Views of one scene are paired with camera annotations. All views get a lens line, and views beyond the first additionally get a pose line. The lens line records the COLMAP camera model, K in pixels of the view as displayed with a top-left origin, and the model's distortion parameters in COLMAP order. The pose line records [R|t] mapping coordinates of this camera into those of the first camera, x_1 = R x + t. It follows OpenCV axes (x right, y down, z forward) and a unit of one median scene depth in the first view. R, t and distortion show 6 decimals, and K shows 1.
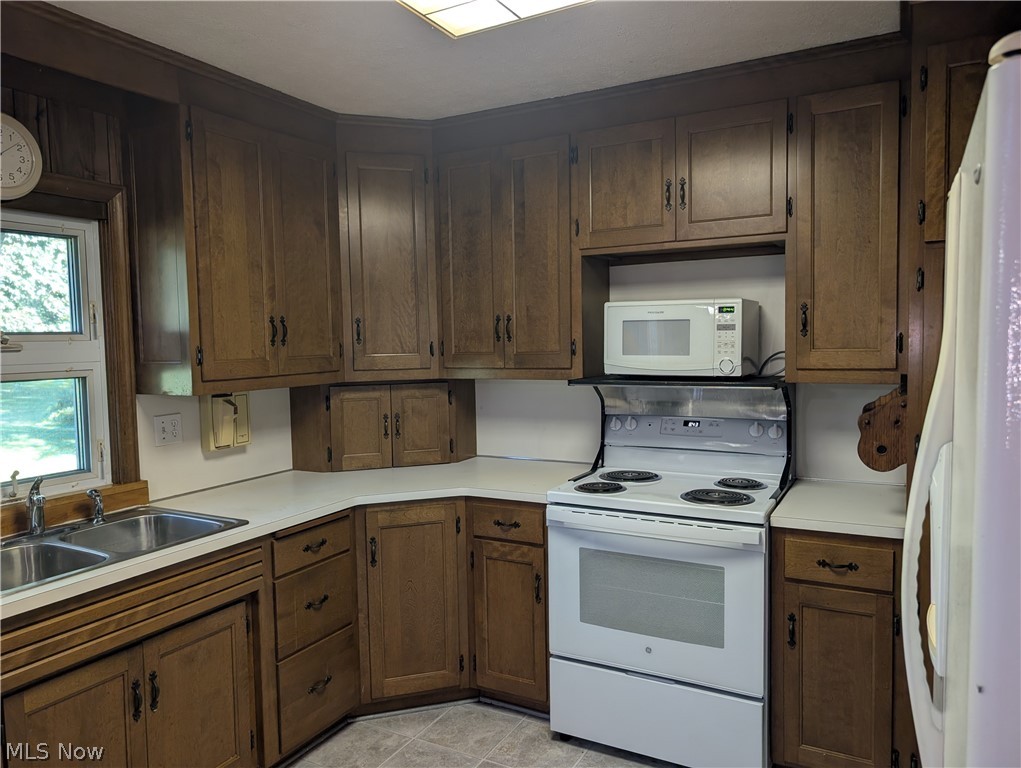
lens RADIAL K [[726.1, 0, 513.5], [0, 726.1, 377.9], [0, 0, 1]] dist [0.033346, -0.038512]
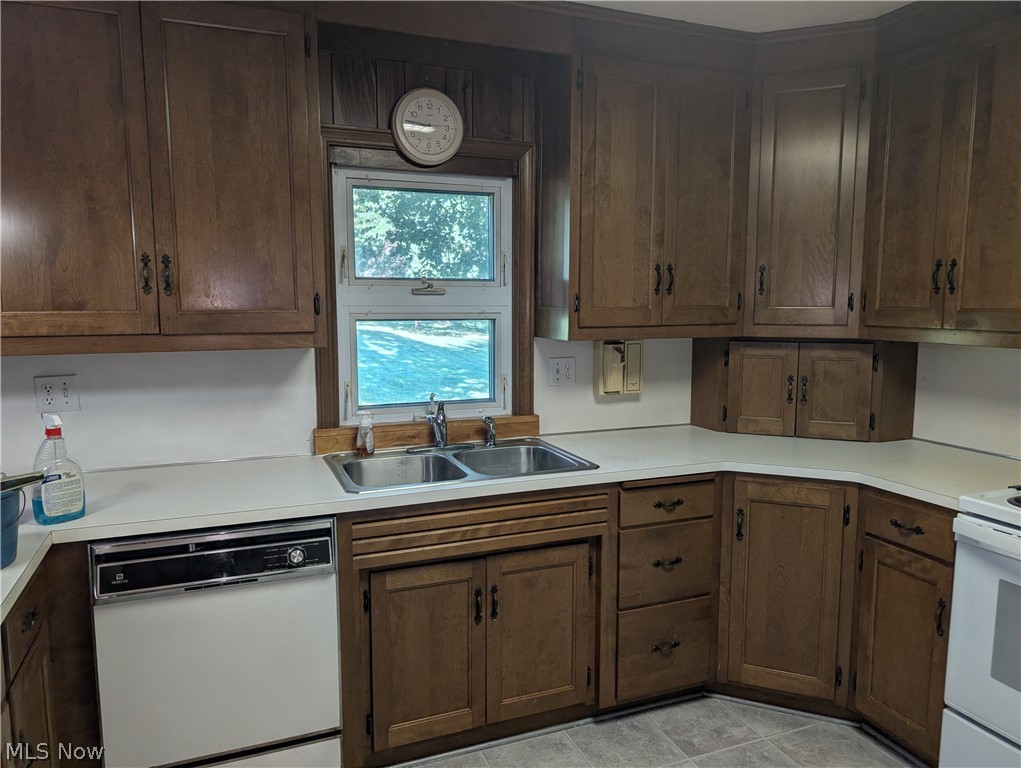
lens RADIAL K [[726.1, 0, 509.7], [0, 726.1, 379.4], [0, 0, 1]] dist [0.033346, -0.038512]
pose [[0.776680, 0.089698, -0.623476, 0.140250], [-0.050689, 0.995499, 0.080076, 0.001128], [0.627852, -0.030590, 0.777731, 0.125218]]
